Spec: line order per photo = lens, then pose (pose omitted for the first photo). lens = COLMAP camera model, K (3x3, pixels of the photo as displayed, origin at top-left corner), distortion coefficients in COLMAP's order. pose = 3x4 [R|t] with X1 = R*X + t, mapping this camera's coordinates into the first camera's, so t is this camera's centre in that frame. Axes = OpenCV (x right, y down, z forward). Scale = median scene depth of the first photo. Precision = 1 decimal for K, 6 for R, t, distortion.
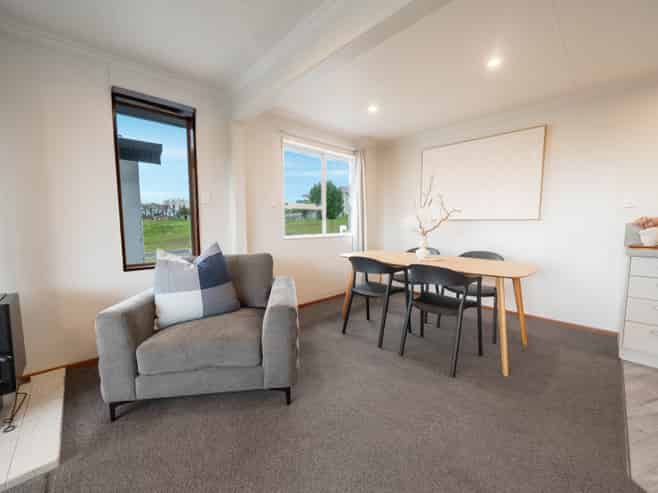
lens RADIAL K [[264.4, 0, 327.8], [0, 264.4, 249.2], [0, 0, 1]] dist [-0.000334, 0.000041]
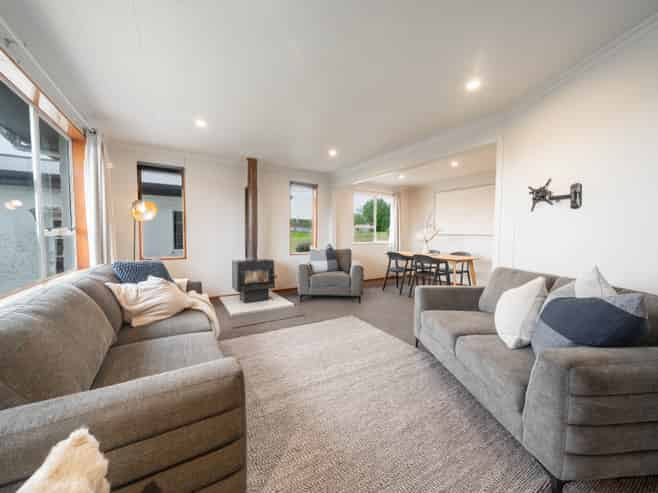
lens RADIAL K [[249.4, 0, 311.9], [0, 249.4, 246.2], [0, 0, 1]] dist [-0.000925, -0.000037]
pose [[0.965965, 0.020506, -0.257861, 0.017161], [-0.030778, 0.998883, -0.035863, 0.067901], [0.256837, 0.042579, 0.965516, -1.006259]]
